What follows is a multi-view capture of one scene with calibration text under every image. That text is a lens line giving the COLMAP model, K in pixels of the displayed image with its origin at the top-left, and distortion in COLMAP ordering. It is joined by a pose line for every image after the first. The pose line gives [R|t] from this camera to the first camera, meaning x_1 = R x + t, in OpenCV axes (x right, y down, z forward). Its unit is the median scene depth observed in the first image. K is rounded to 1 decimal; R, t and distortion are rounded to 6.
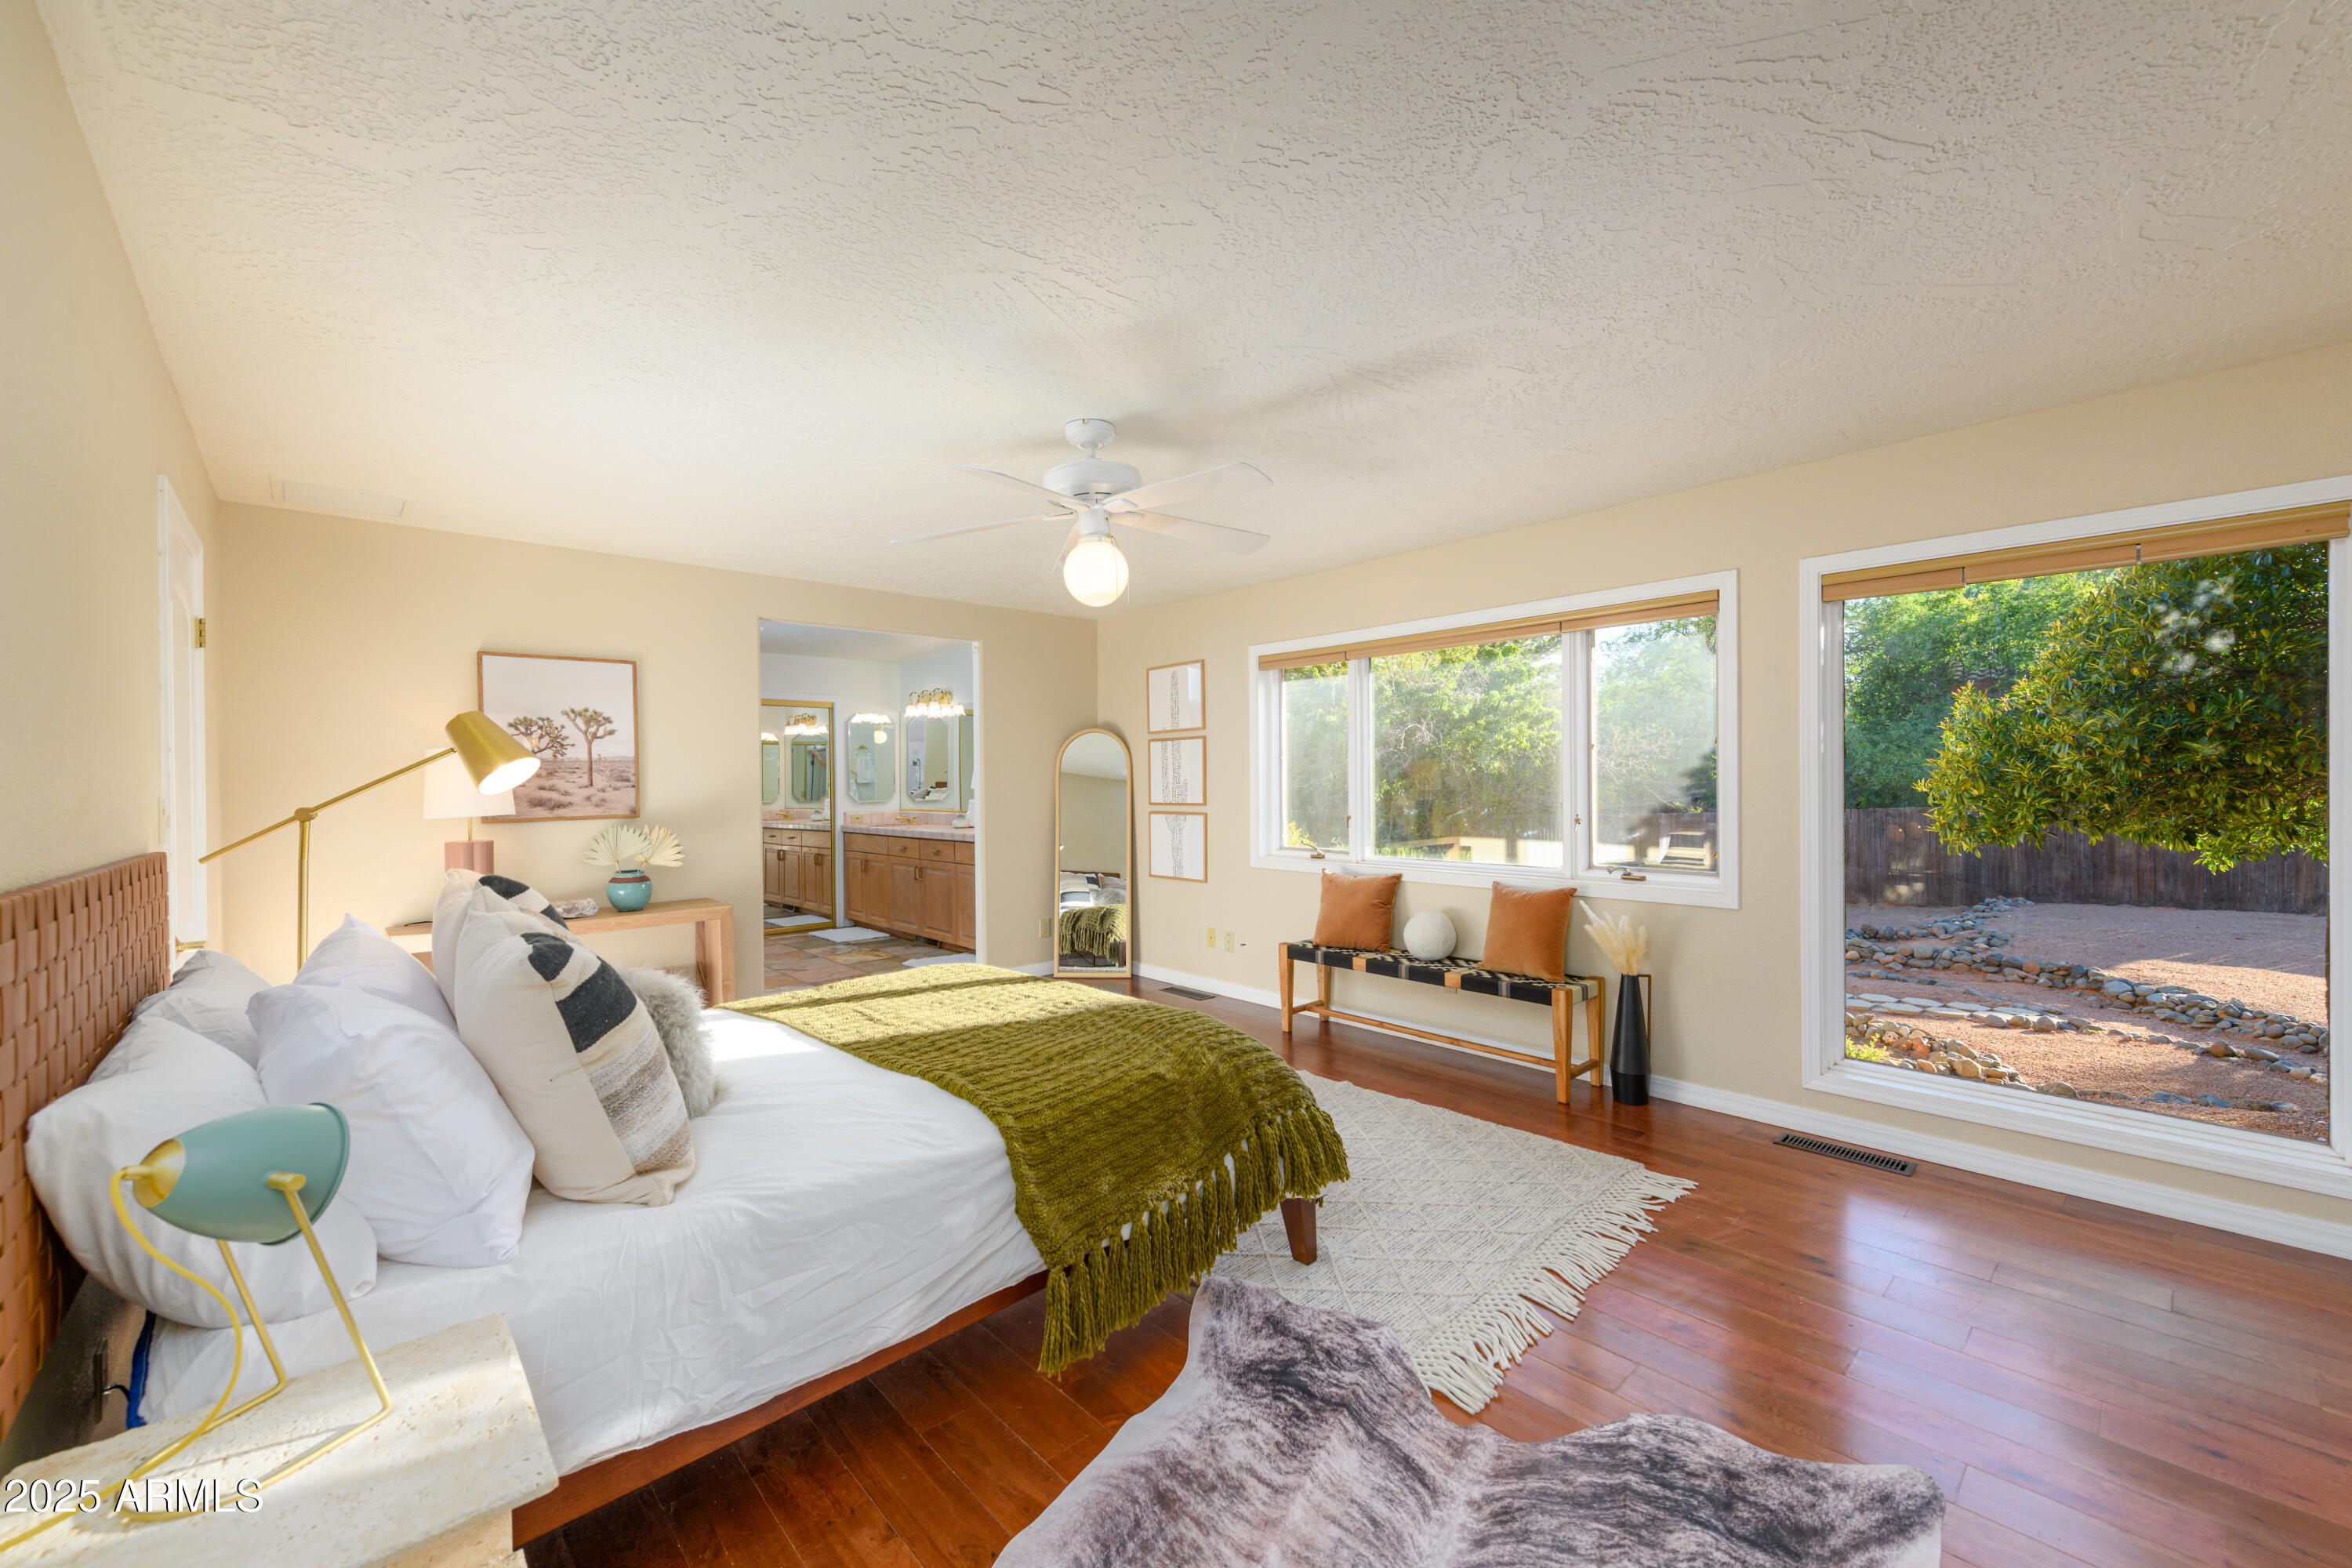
lens RADIAL K [[931.9, 0, 1183.3], [0, 931.9, 777.6], [0, 0, 1]] dist [0.007159, -0.000425]
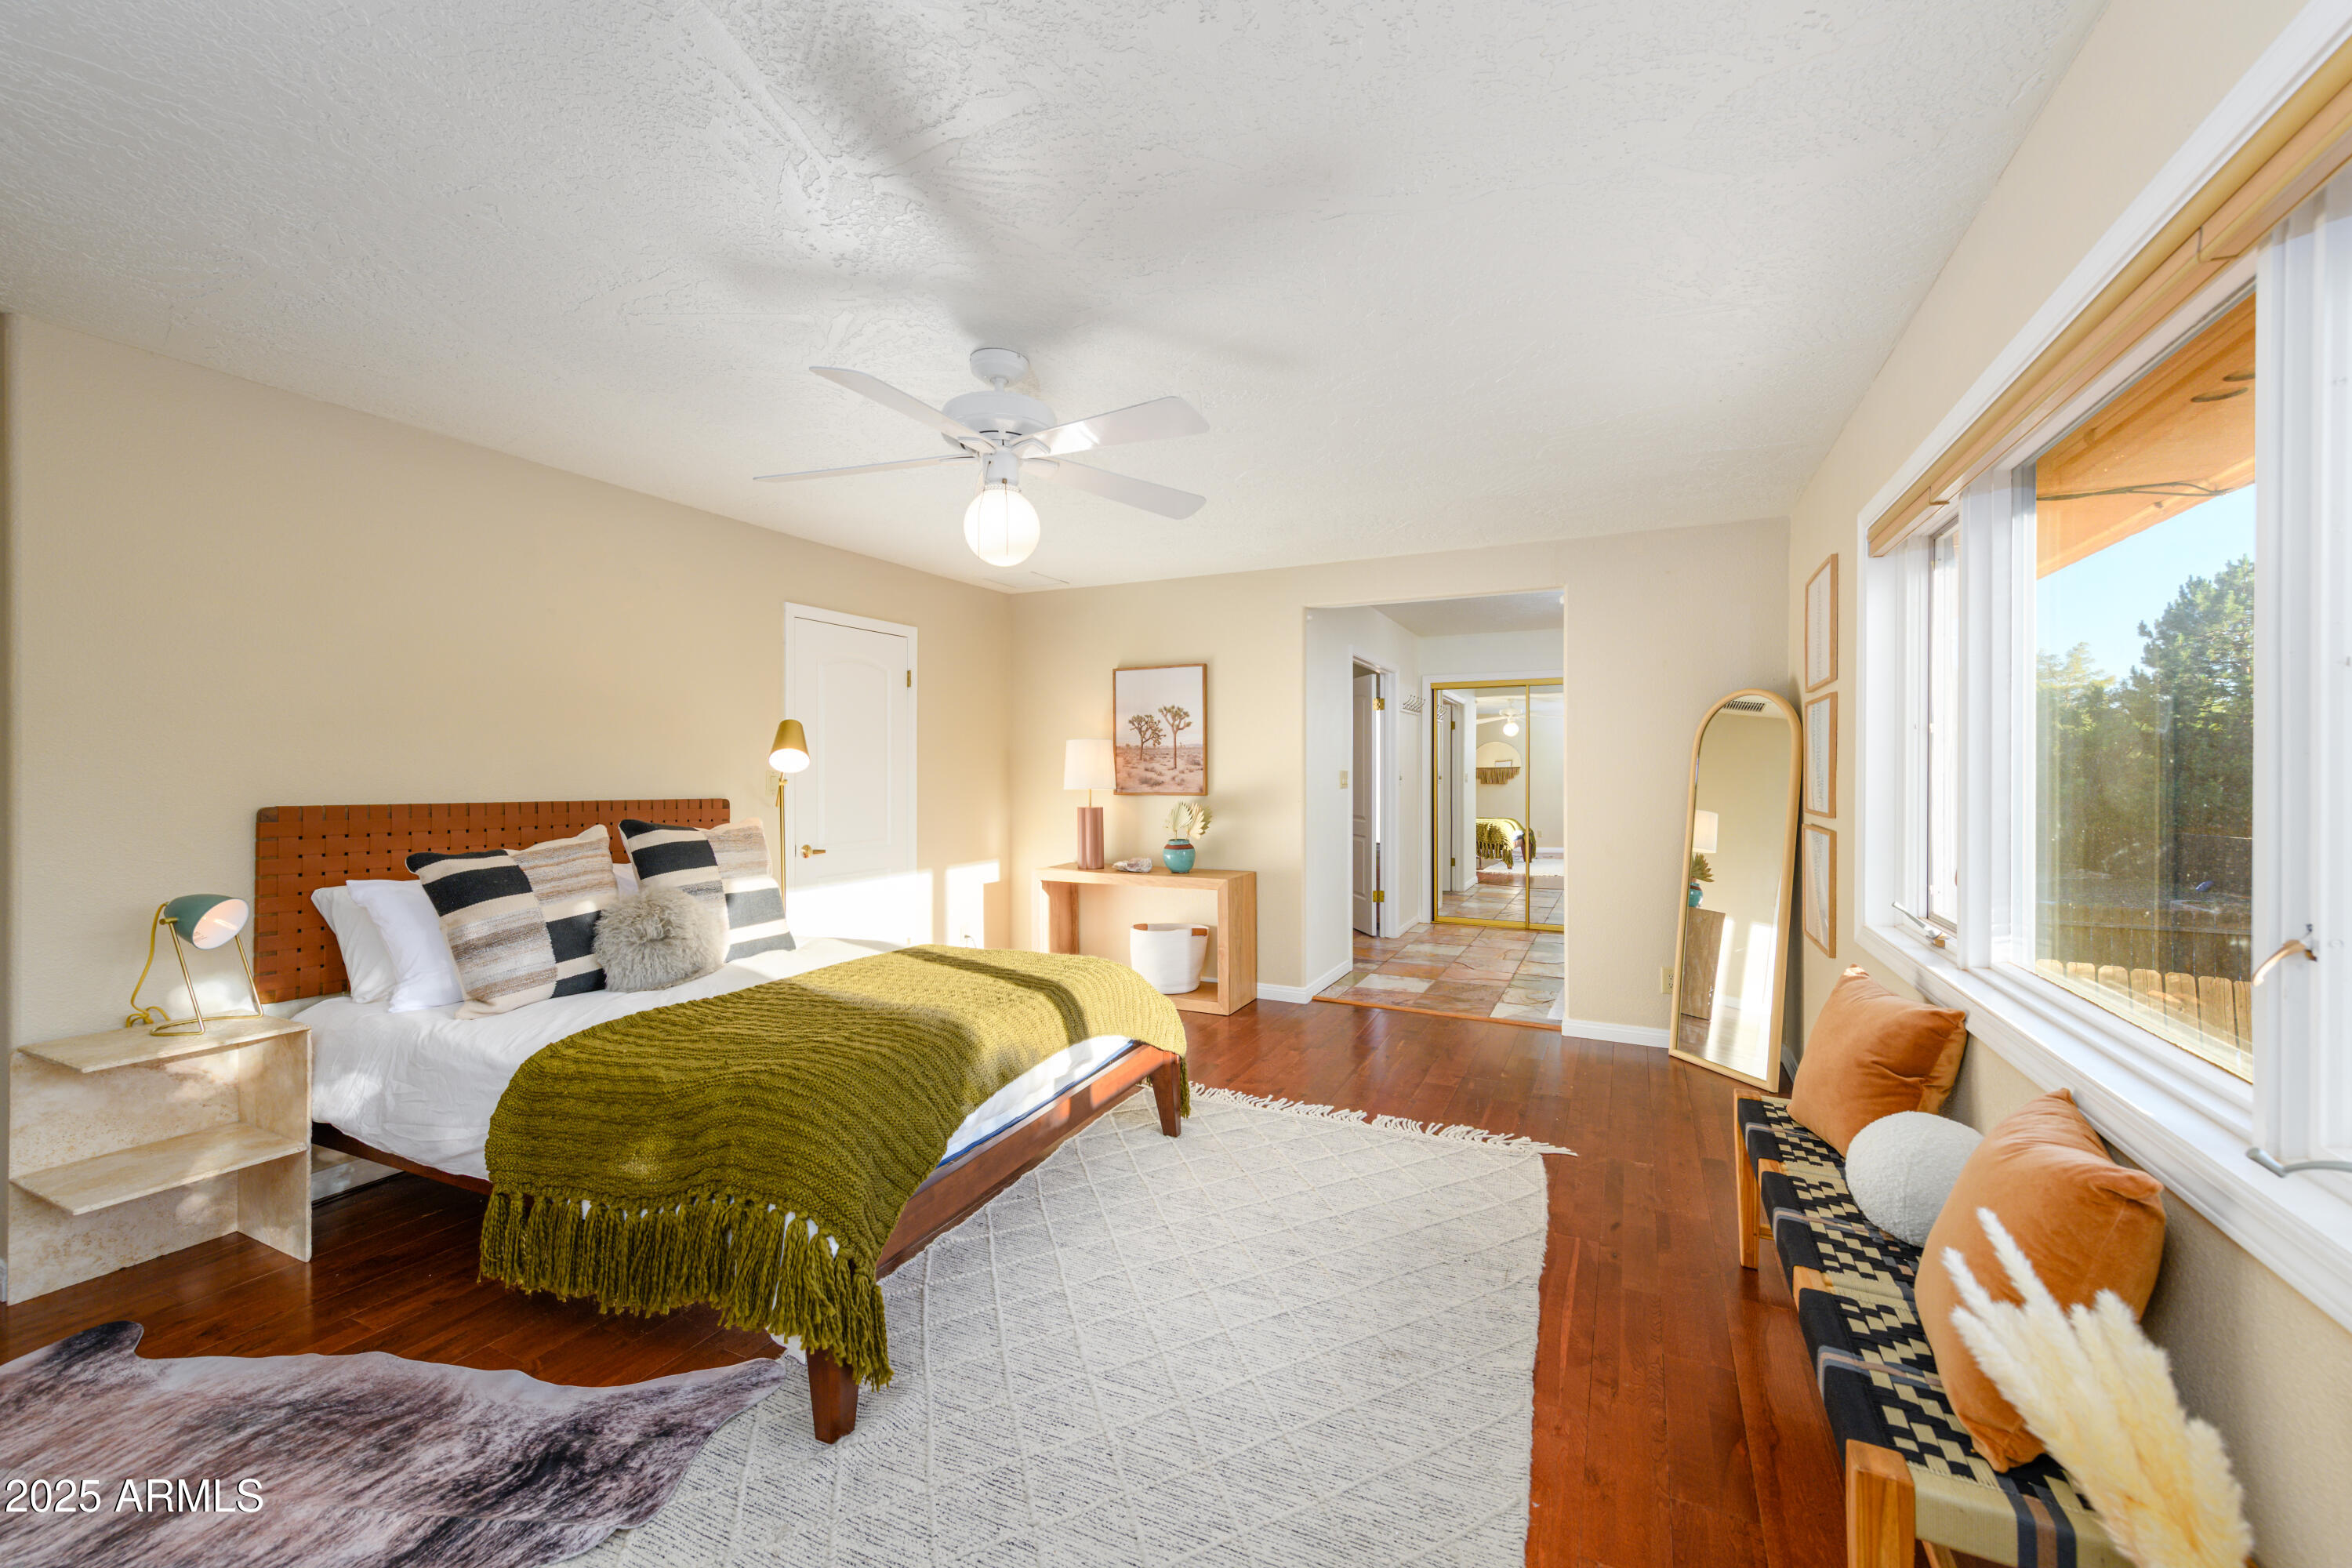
lens RADIAL K [[931.9, 0, 1184.2], [0, 931.9, 769.7], [0, 0, 1]] dist [0.007159, -0.000425]
pose [[0.363014, 0.014729, -0.931667, 0.524598], [-0.005957, 0.999891, 0.013487, -0.006248], [0.931765, 0.000654, 0.363062, 0.576743]]
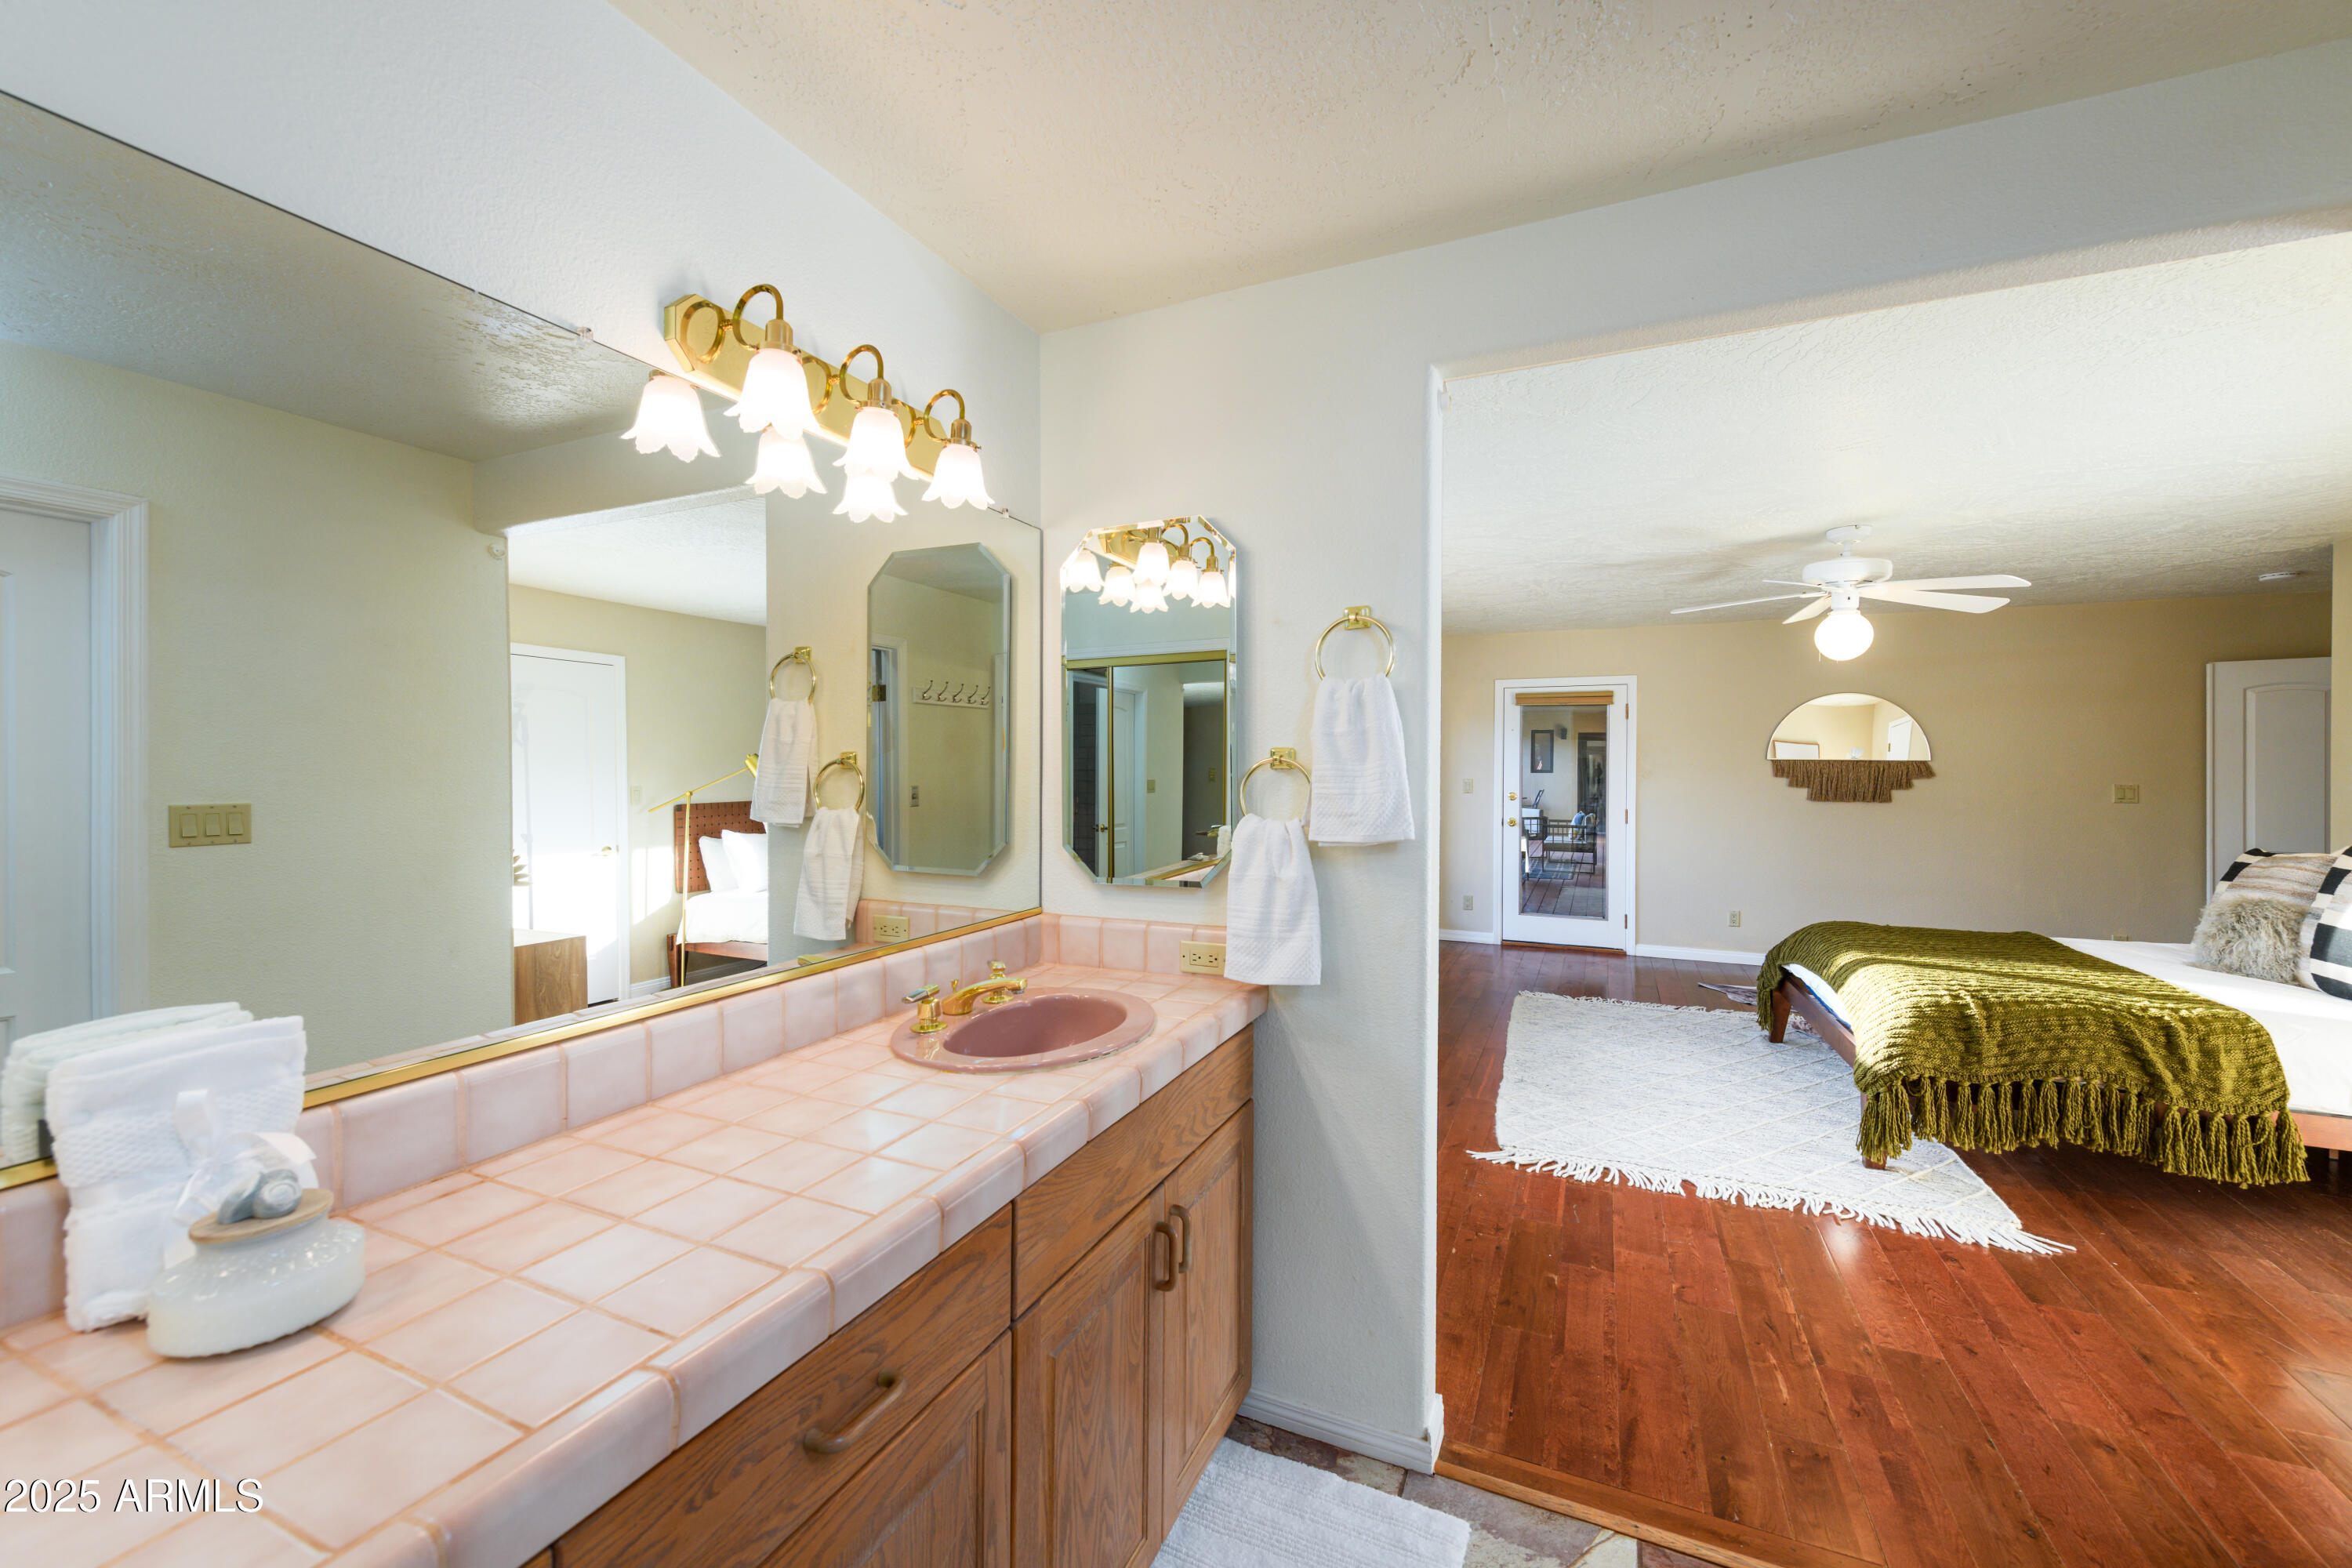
lens RADIAL K [[931.9, 0, 1179.9], [0, 931.9, 773.4], [0, 0, 1]] dist [0.007159, -0.000425]
pose [[-0.383891, 0.002172, 0.923376, -0.656525], [-0.000272, 0.999997, -0.002465, -0.010579], [-0.923378, -0.001197, -0.383889, 1.637466]]
